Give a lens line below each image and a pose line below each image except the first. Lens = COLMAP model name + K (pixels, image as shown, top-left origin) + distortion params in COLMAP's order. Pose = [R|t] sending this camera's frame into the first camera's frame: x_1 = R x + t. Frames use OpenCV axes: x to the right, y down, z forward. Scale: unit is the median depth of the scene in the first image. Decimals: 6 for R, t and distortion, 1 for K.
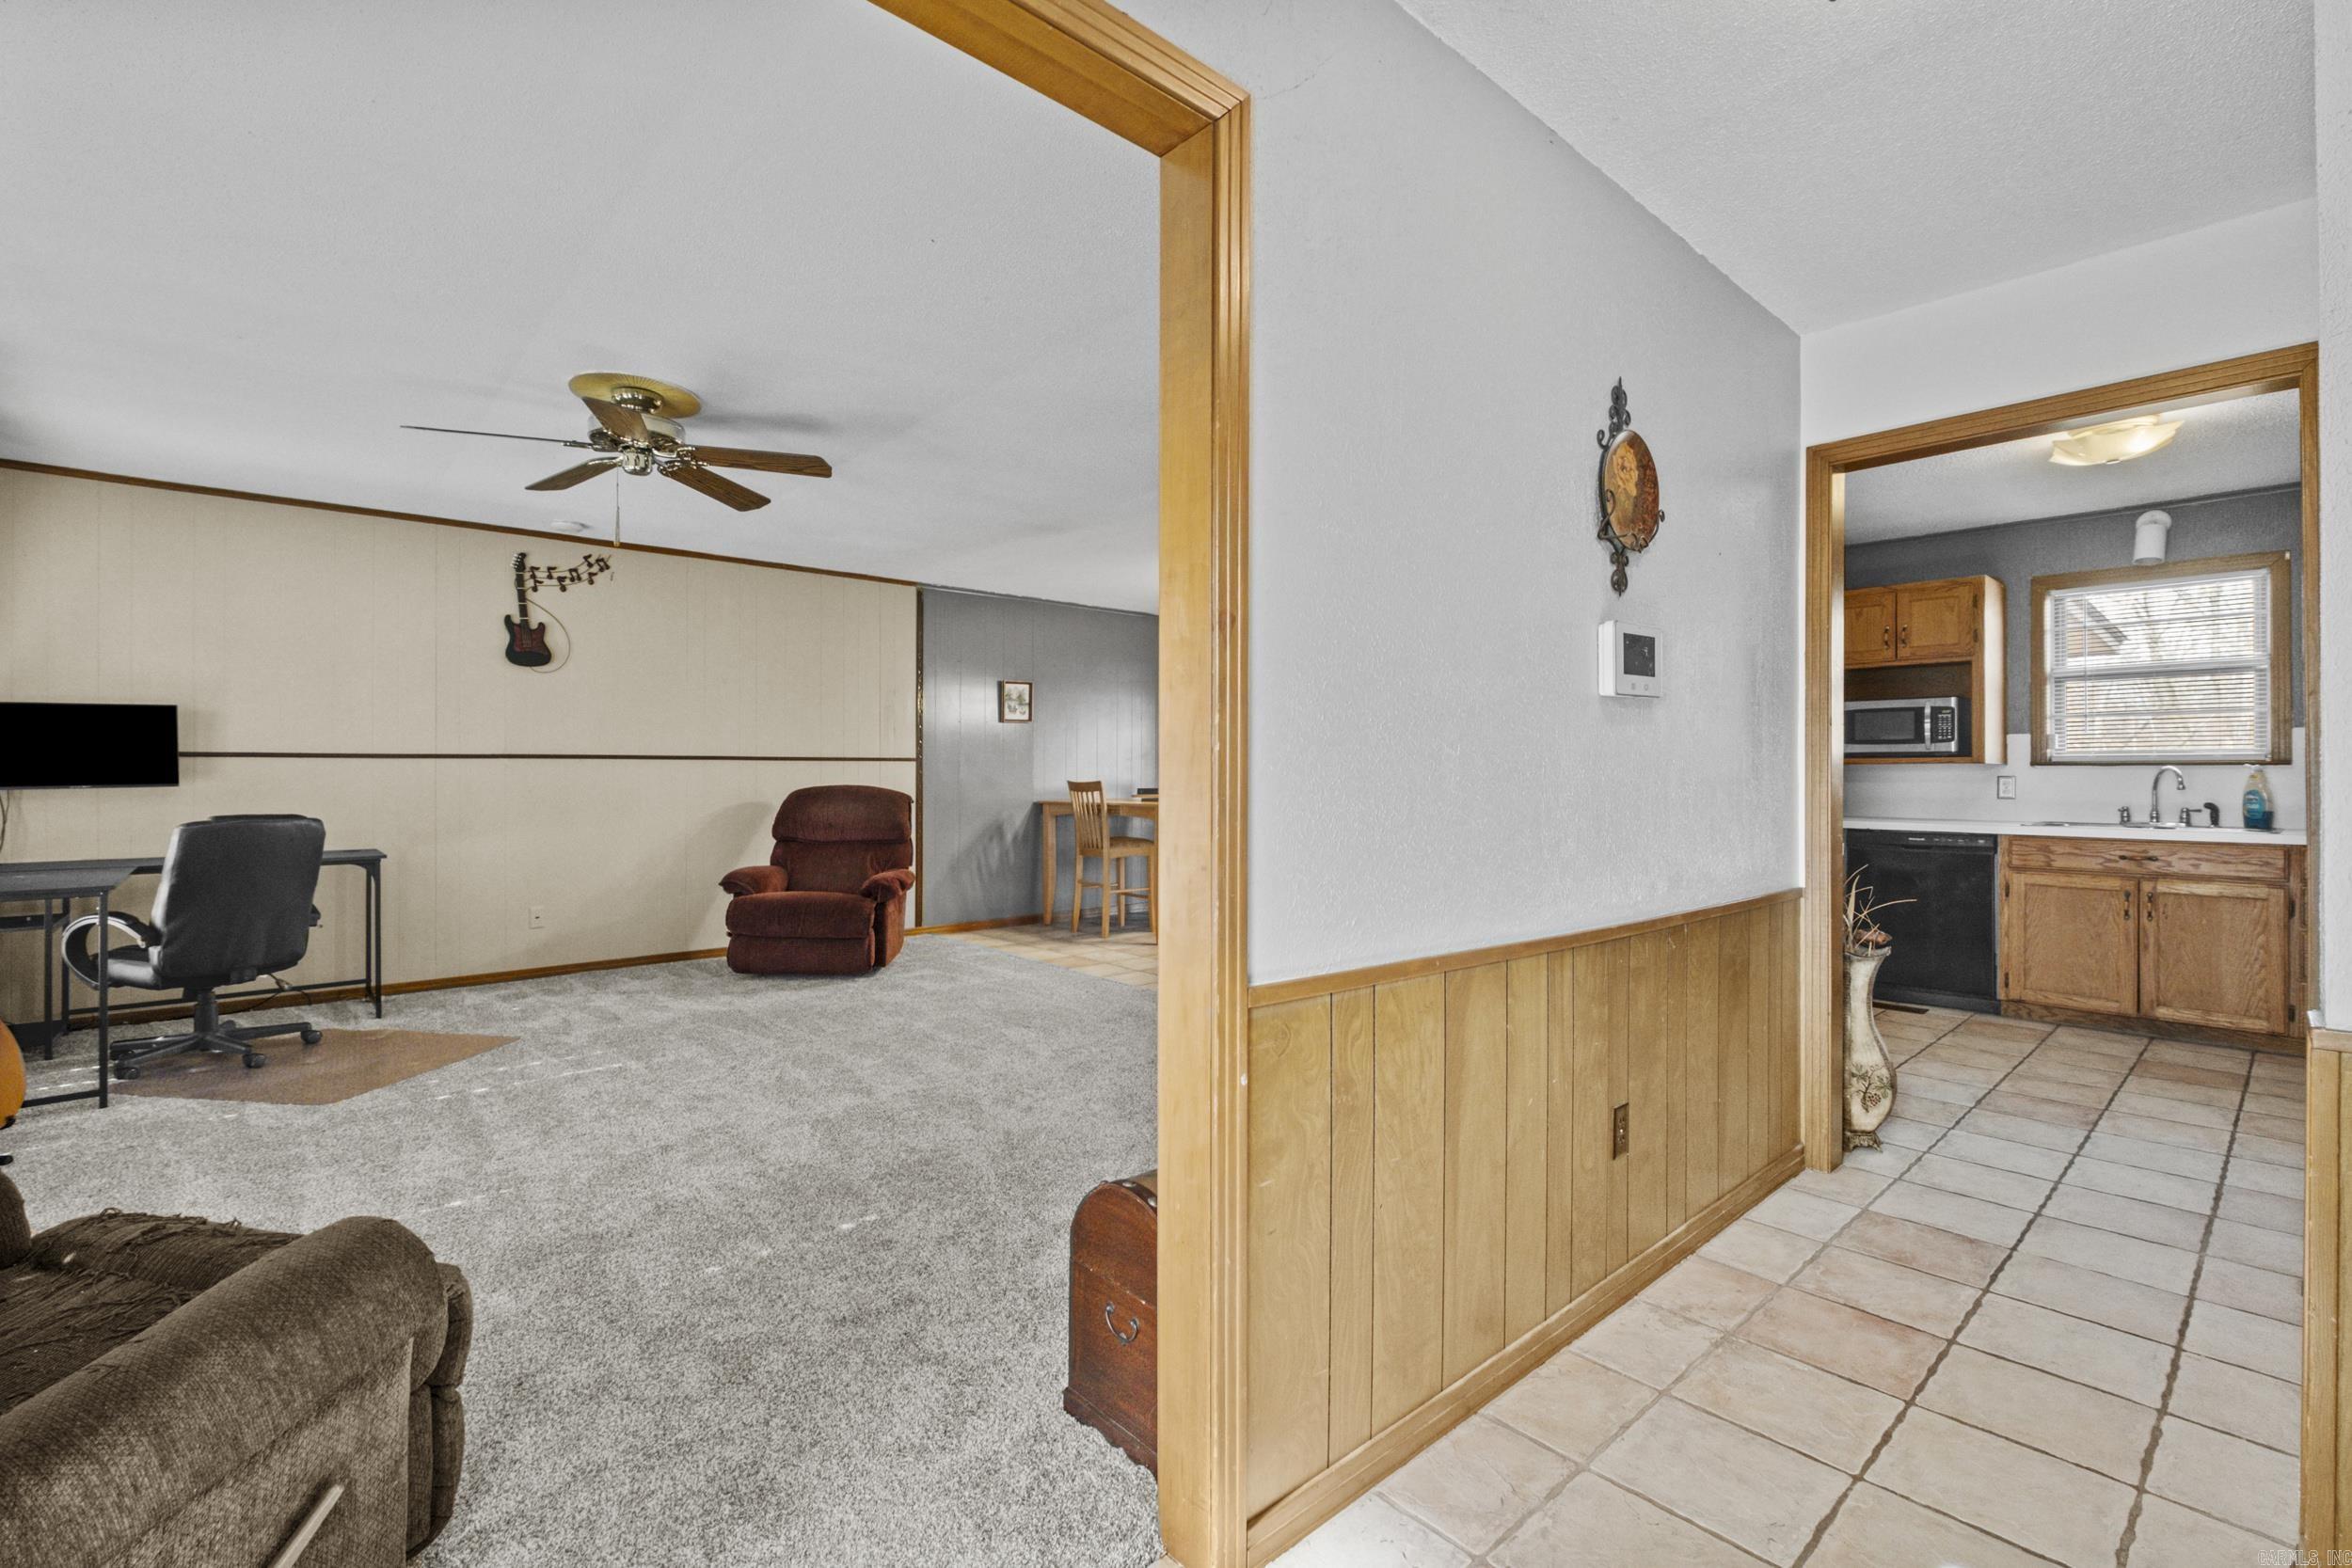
lens RADIAL K [[1032.4, 0, 1164.3], [0, 1032.4, 768.9], [0, 0, 1]] dist [-0.001657, 0.000039]
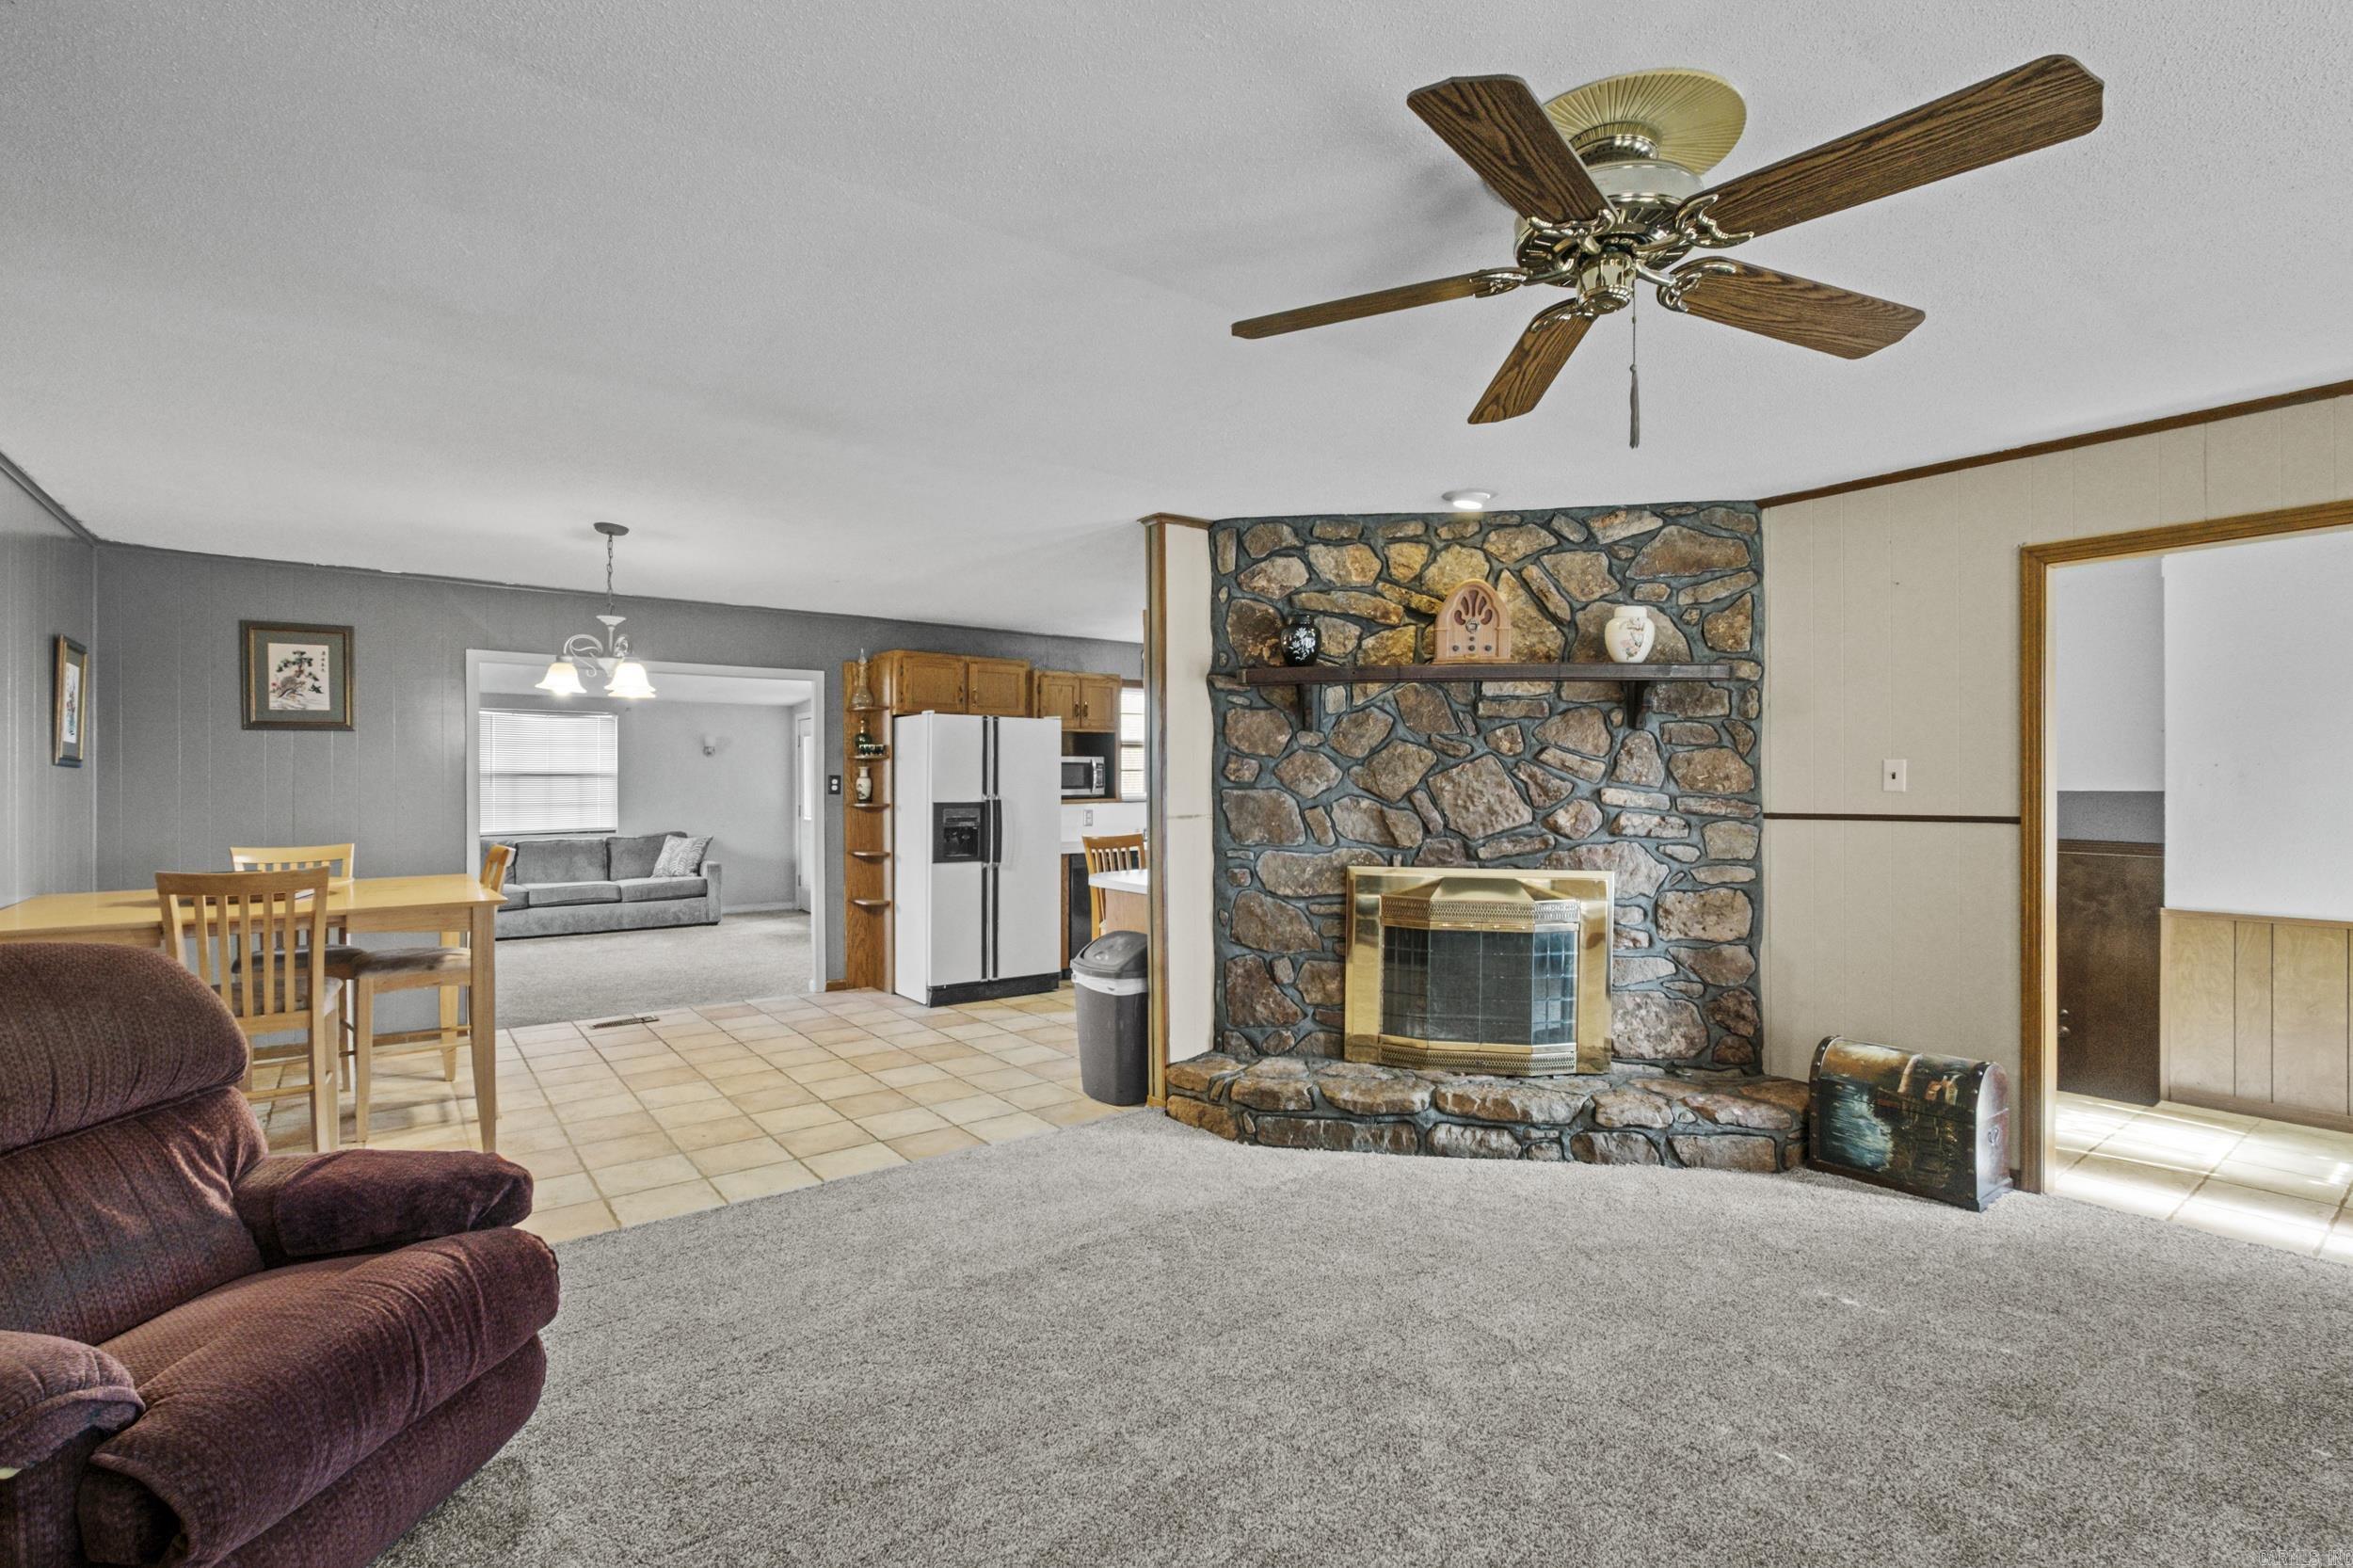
lens RADIAL K [[1071.1, 0, 1151.3], [0, 1071.1, 779.6], [0, 0, 1]] dist [0.003580, 0.000510]
pose [[0.086646, -0.001520, 0.996238, -0.654046], [-0.001705, 0.999997, 0.001674, -0.036595], [-0.996238, -0.001843, 0.086643, 0.734887]]
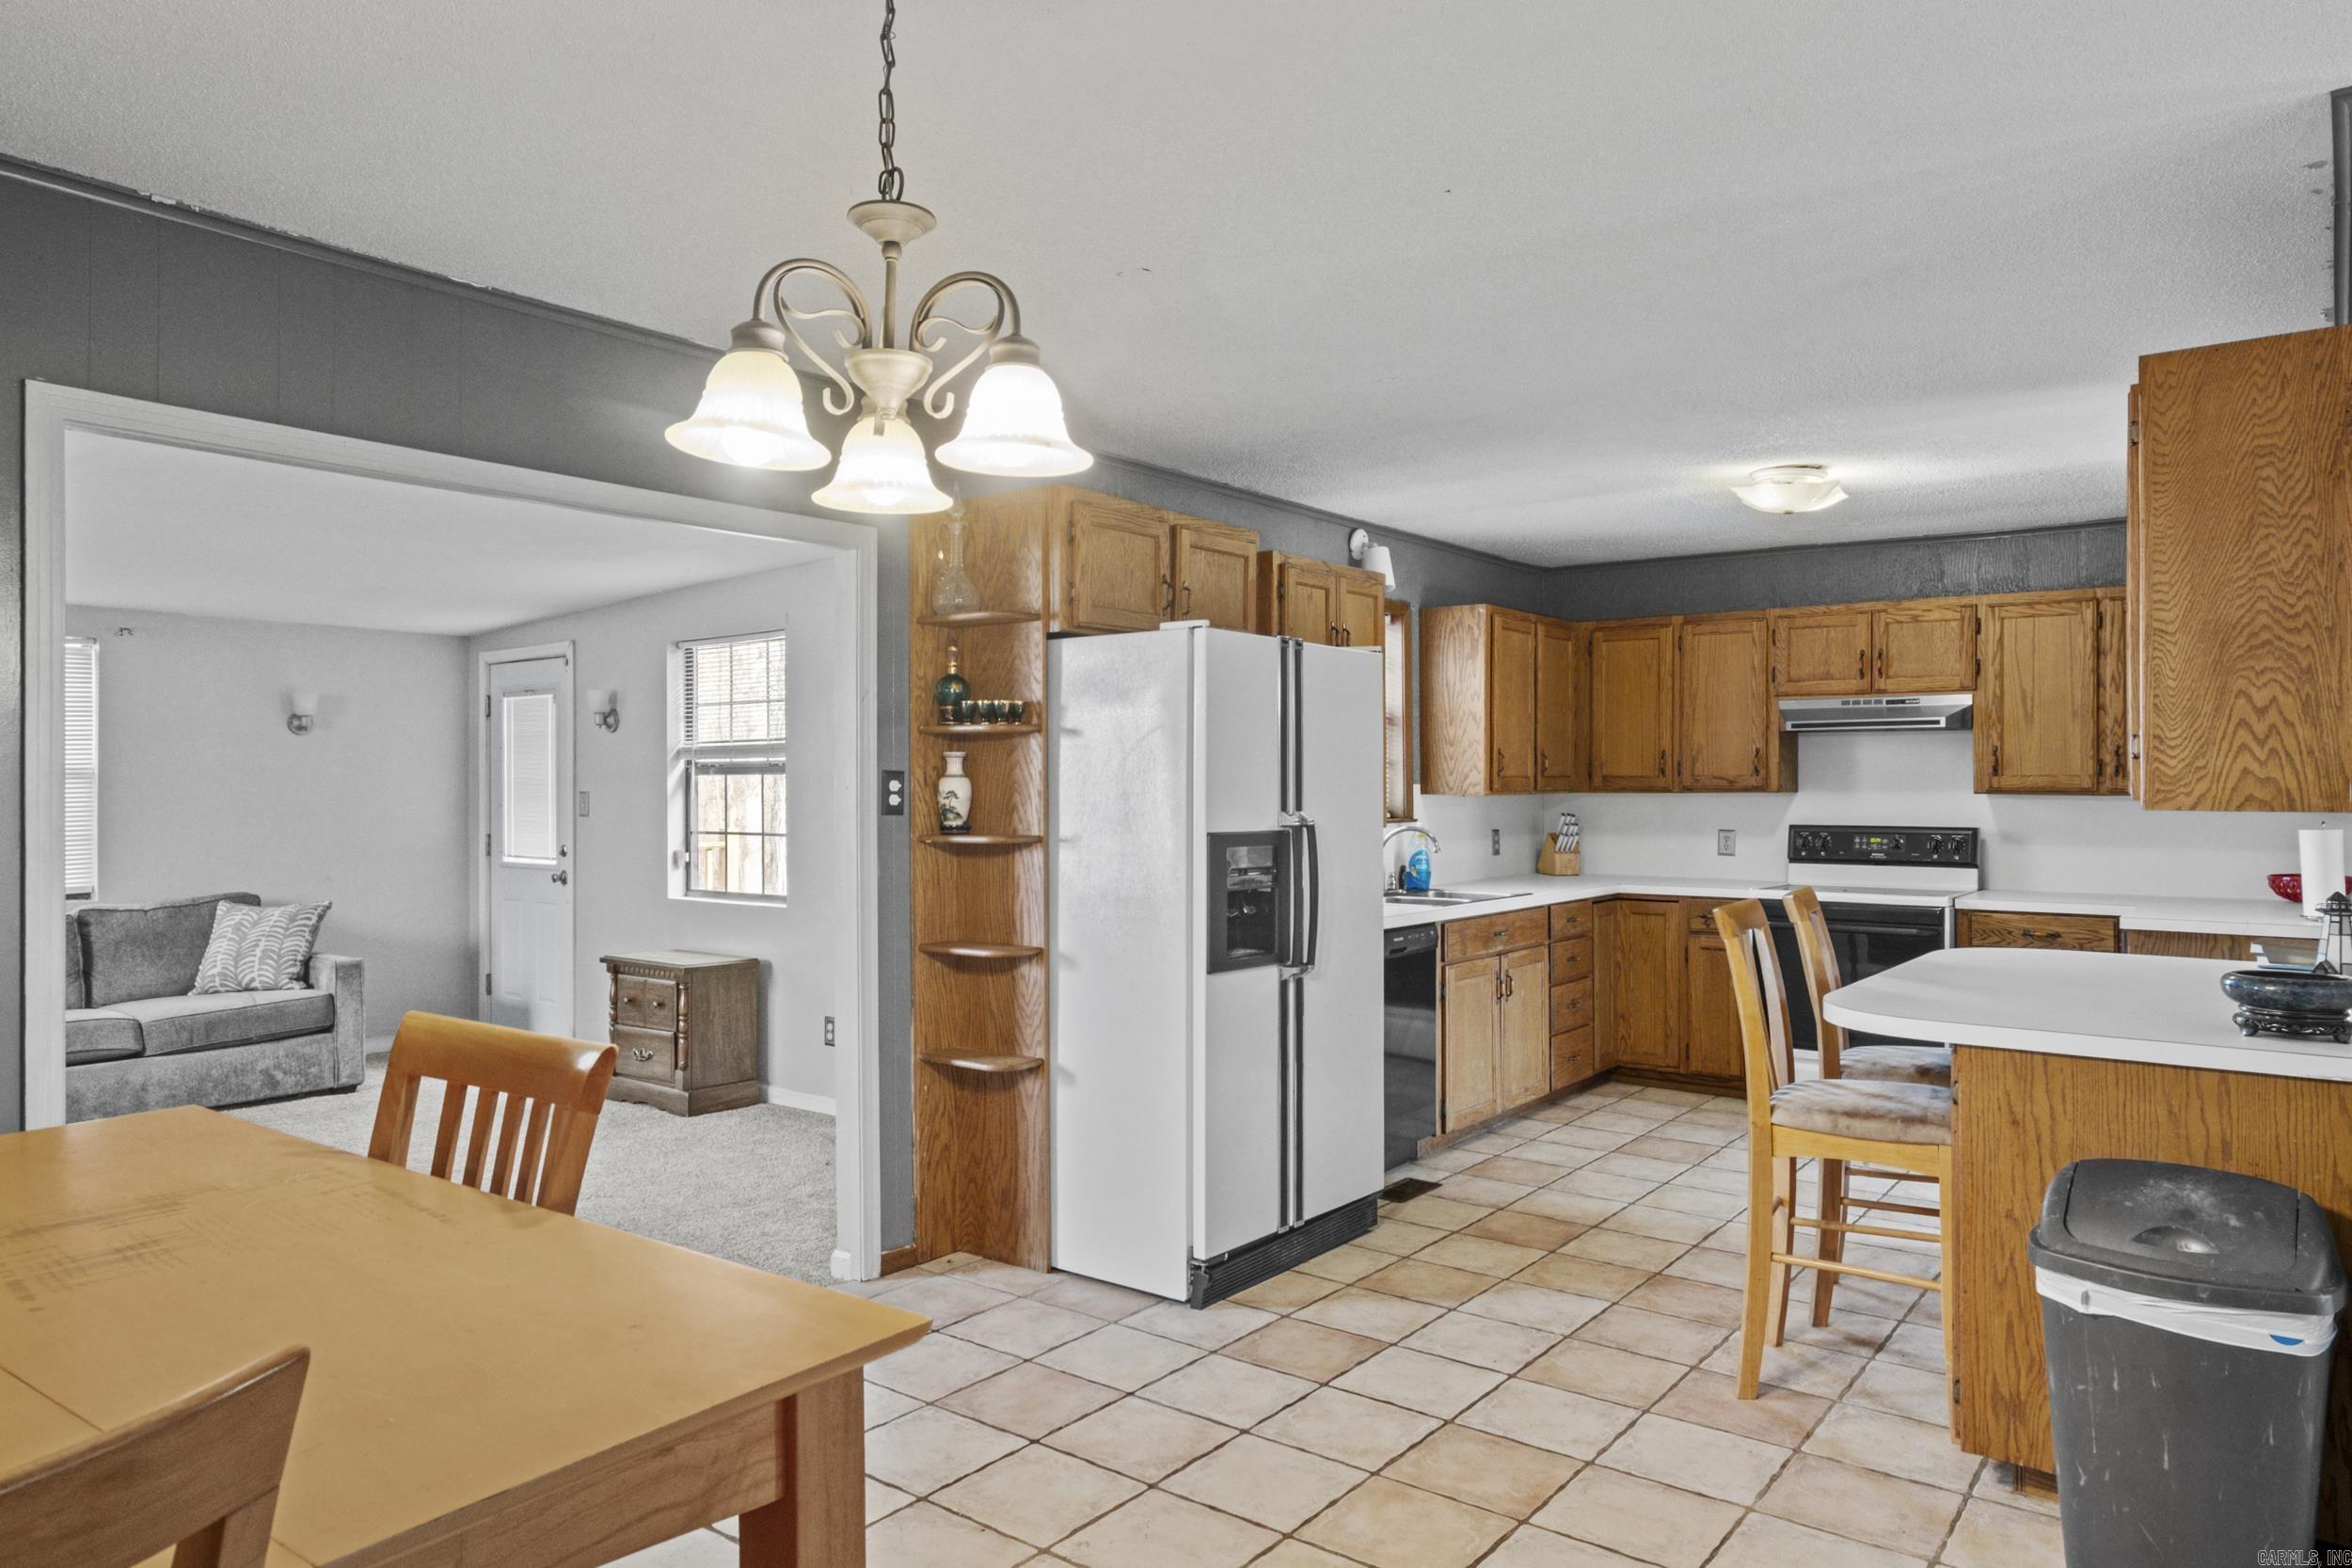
lens RADIAL K [[1518.5, 0, 1166.0], [0, 1518.5, 771.2], [0, 0, 1]] dist [0.004011, 0.002595]
pose [[-0.184068, 0.006260, 0.982894, -0.224081], [-0.001364, 0.999977, -0.006624, -0.033989], [-0.982913, -0.002560, -0.184055, 1.210613]]
